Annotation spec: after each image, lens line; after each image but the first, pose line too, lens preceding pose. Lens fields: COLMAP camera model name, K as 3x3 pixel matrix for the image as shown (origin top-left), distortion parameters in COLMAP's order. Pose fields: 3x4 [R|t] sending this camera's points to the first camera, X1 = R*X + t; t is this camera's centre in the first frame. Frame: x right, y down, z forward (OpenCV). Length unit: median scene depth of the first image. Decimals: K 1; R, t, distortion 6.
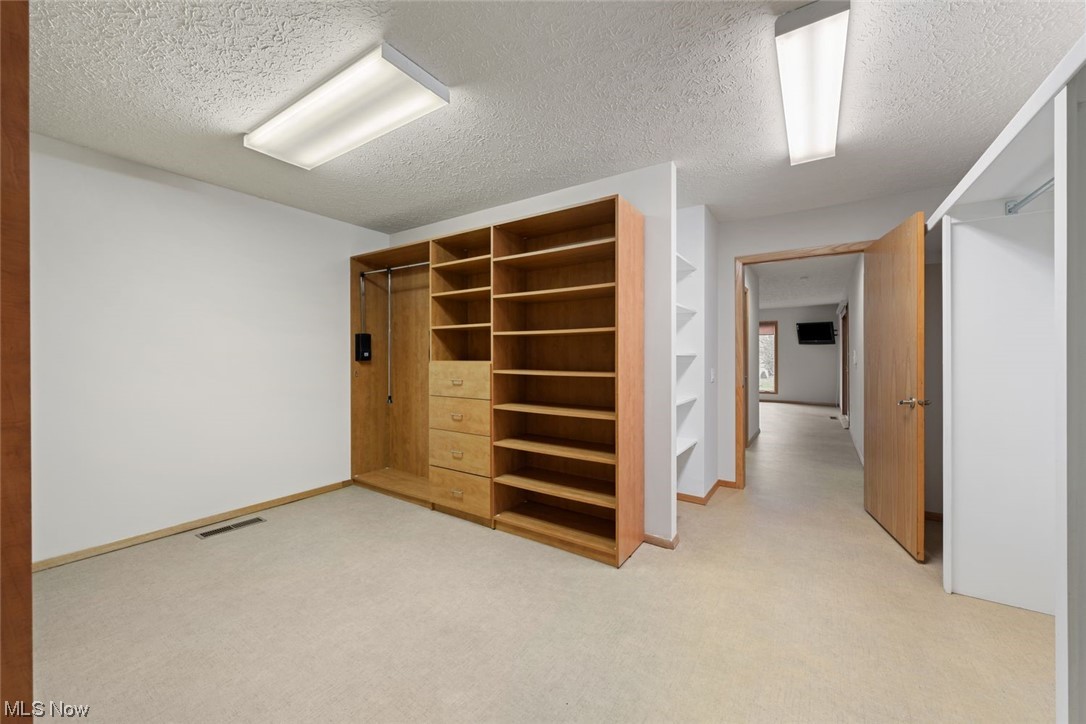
lens RADIAL K [[417.5, 0, 534.3], [0, 417.5, 353.1], [0, 0, 1]] dist [-0.000972, -0.000349]
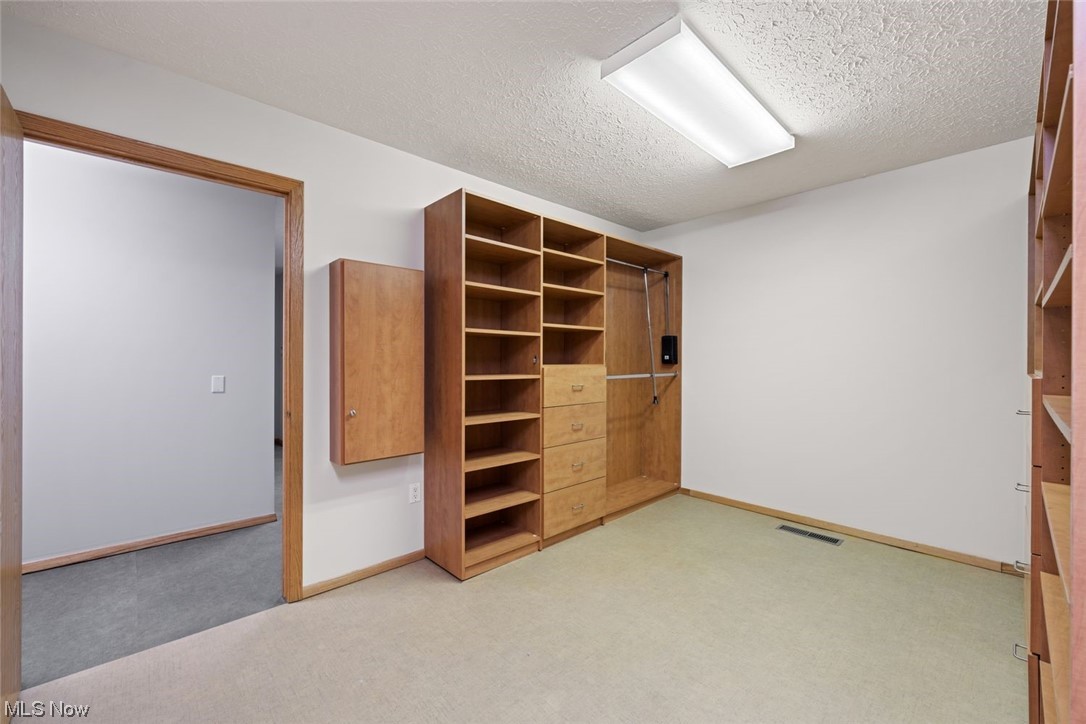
lens RADIAL K [[417.5, 0, 522.0], [0, 417.5, 362.3], [0, 0, 1]] dist [-0.000972, -0.000349]
pose [[-0.223914, 0.003439, -0.974603, 0.436452], [0.005782, 0.999981, 0.002200, 0.006647], [0.974592, -0.005142, -0.223930, 0.637830]]
